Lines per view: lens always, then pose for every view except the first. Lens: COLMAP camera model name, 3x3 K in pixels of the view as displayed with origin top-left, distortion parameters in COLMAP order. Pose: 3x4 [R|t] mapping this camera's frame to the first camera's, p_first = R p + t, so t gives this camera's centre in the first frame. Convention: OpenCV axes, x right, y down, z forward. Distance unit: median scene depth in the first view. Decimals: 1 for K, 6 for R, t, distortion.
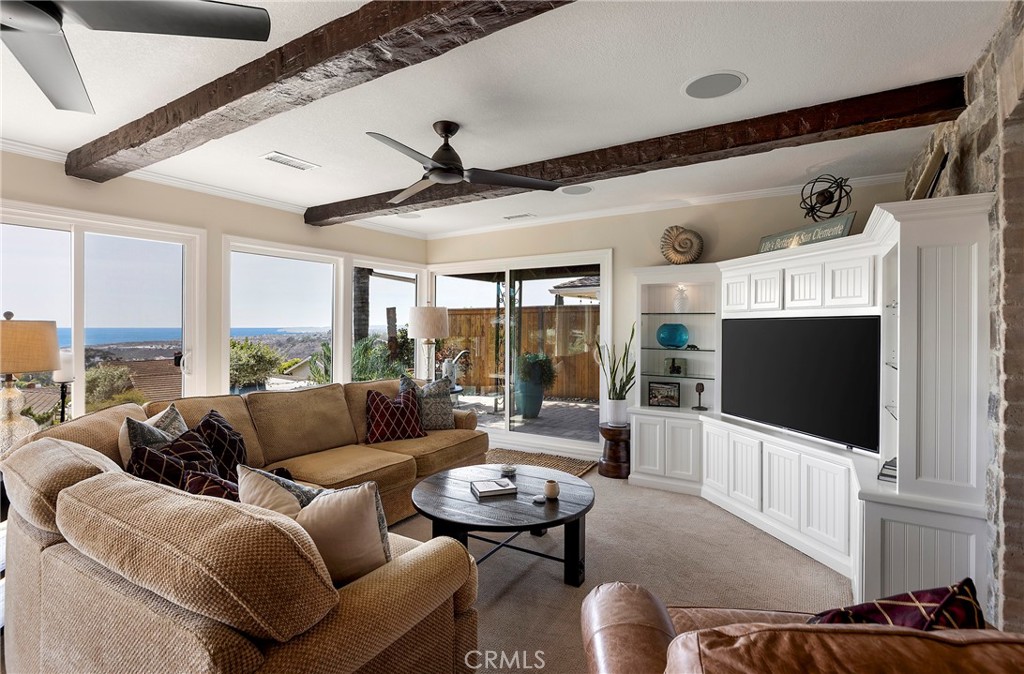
lens RADIAL K [[478.2, 0, 489.6], [0, 478.2, 323.1], [0, 0, 1]] dist [-0.007382, 0.000022]
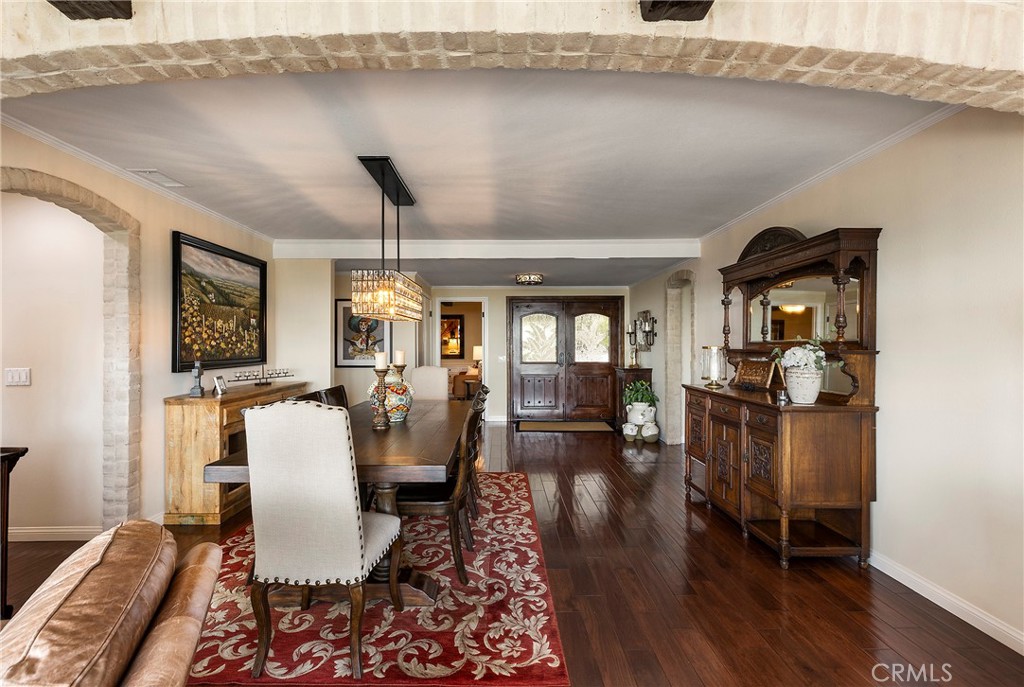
lens RADIAL K [[483.3, 0, 501.1], [0, 483.3, 345.5], [0, 0, 1]] dist [0.009078, 0.000867]
pose [[-0.524136, -0.001987, 0.851632, -0.148325], [0.004417, 0.999977, 0.005051, 0.000344], [-0.851623, 0.006409, -0.524116, 0.114126]]
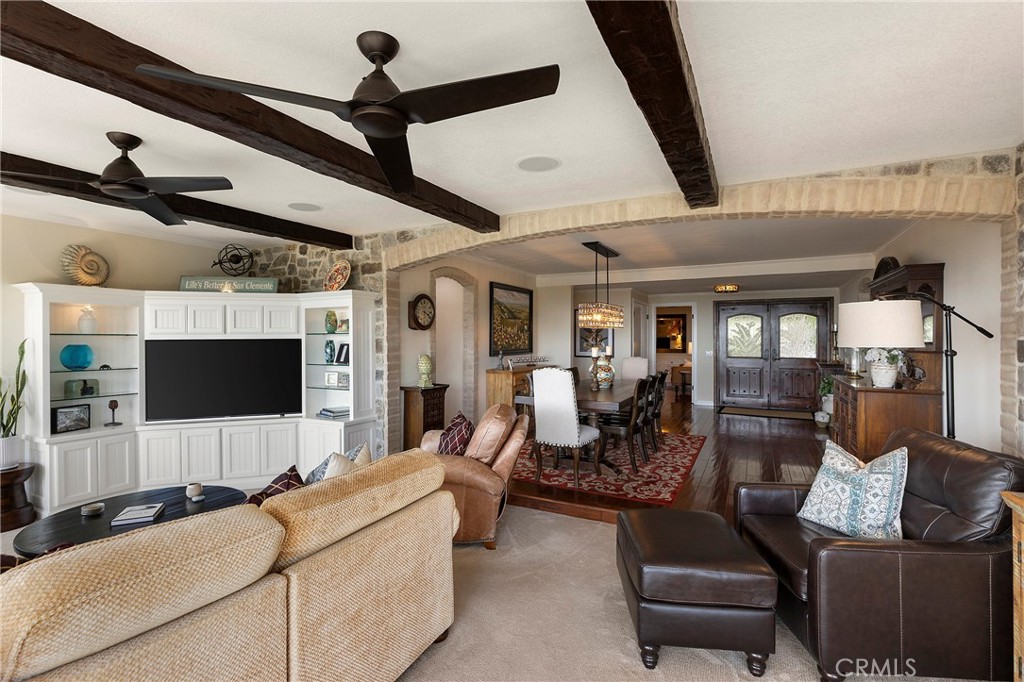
lens RADIAL K [[483.3, 0, 481.4], [0, 483.3, 329.2], [0, 0, 1]] dist [0.009078, 0.000867]
pose [[-0.016633, 0.016595, 0.999724, -0.680249], [0.002406, 0.999860, -0.016557, -0.013192], [-0.999859, 0.002130, -0.016671, 0.204995]]
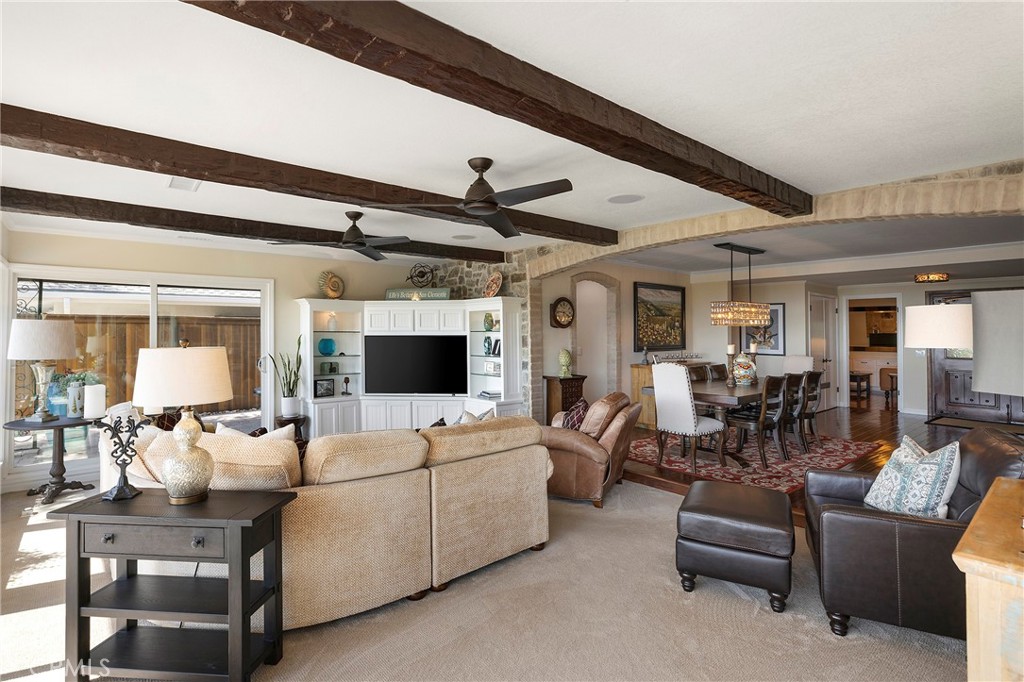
lens RADIAL K [[496.5, 0, 455.5], [0, 496.5, 312.7], [0, 0, 1]] dist [-0.007334, 0.000384]
pose [[0.398132, 0.034034, 0.916697, -0.917331], [0.001327, 0.999289, -0.037676, -0.022098], [-0.917327, 0.016216, 0.397803, 0.044980]]
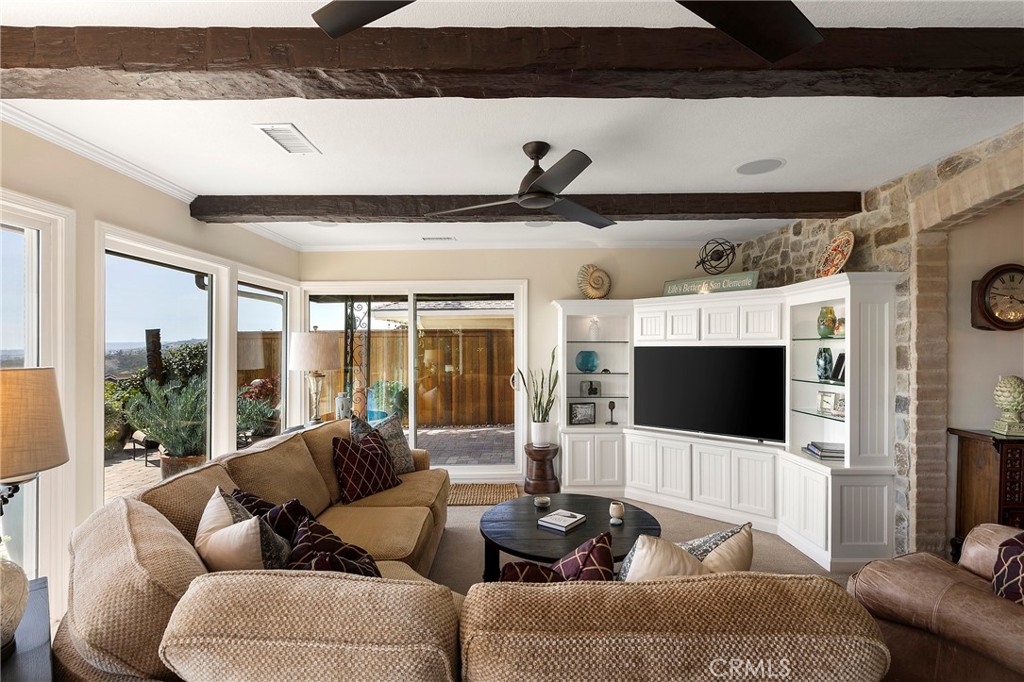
lens RADIAL K [[483.3, 0, 519.5], [0, 483.3, 353.4], [0, 0, 1]] dist [0.009078, 0.000867]
pose [[0.842555, -0.014159, 0.538424, -0.400041], [0.005248, 0.999823, 0.018079, -0.015437], [-0.538585, -0.012407, 0.842480, 0.130092]]
